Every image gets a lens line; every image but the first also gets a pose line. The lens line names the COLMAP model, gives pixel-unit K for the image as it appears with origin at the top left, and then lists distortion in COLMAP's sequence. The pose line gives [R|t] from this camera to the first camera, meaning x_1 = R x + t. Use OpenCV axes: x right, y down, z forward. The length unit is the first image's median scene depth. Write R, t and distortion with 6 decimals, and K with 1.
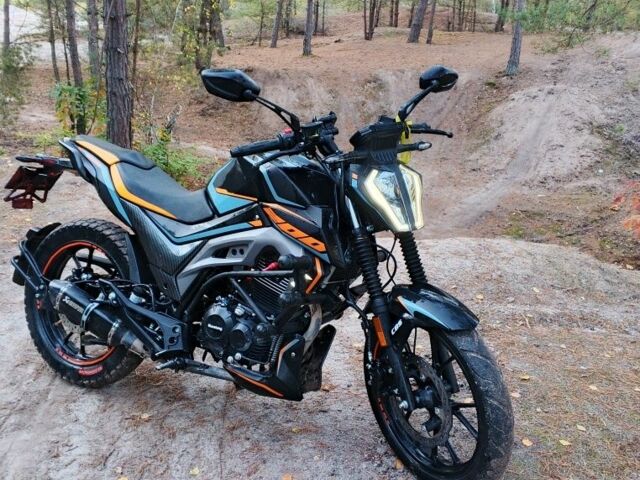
lens RADIAL K [[671.8, 0, 321.4], [0, 671.8, 262.0], [0, 0, 1]] dist [0.184187, -0.483499]
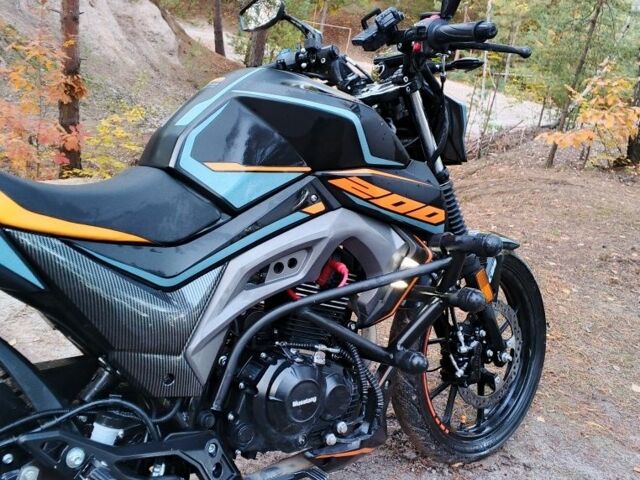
lens RADIAL K [[671.8, 0, 321.4], [0, 671.8, 262.0], [0, 0, 1]] dist [0.184187, -0.483499]
pose [[0.444711, -0.280814, 0.850515, -0.608410], [0.187080, 0.957758, 0.218403, -0.140207], [-0.875918, 0.061988, 0.478460, 0.708094]]
